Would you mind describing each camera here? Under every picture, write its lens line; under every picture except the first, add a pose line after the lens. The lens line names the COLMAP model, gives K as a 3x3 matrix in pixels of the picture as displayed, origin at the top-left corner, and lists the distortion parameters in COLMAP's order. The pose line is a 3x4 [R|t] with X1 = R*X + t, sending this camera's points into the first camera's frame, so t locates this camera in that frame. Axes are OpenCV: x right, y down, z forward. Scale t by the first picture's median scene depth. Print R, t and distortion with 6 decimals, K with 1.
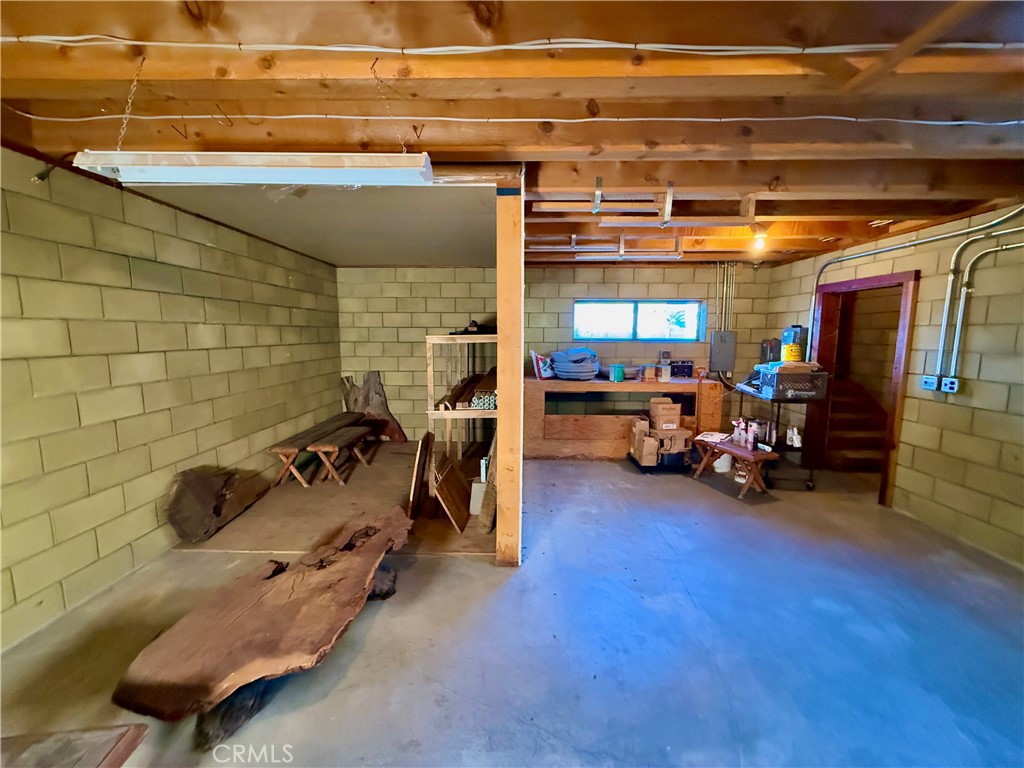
lens RADIAL K [[413.7, 0, 512.3], [0, 413.7, 383.9], [0, 0, 1]] dist [0.004042, 0.000478]
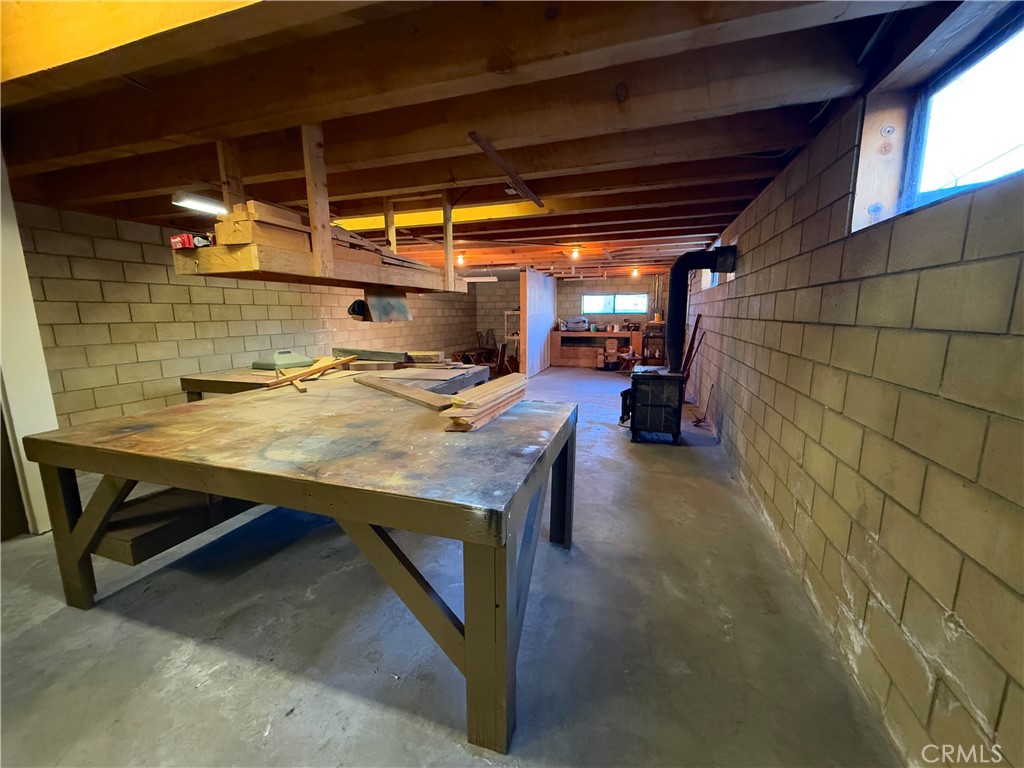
lens RADIAL K [[413.7, 0, 509.9], [0, 413.7, 383.5], [0, 0, 1]] dist [0.004042, 0.000478]
pose [[0.956316, 0.038823, -0.289746, 0.466763], [-0.026077, 0.998520, 0.047723, 0.171336], [0.291170, -0.038082, 0.955913, -1.228638]]
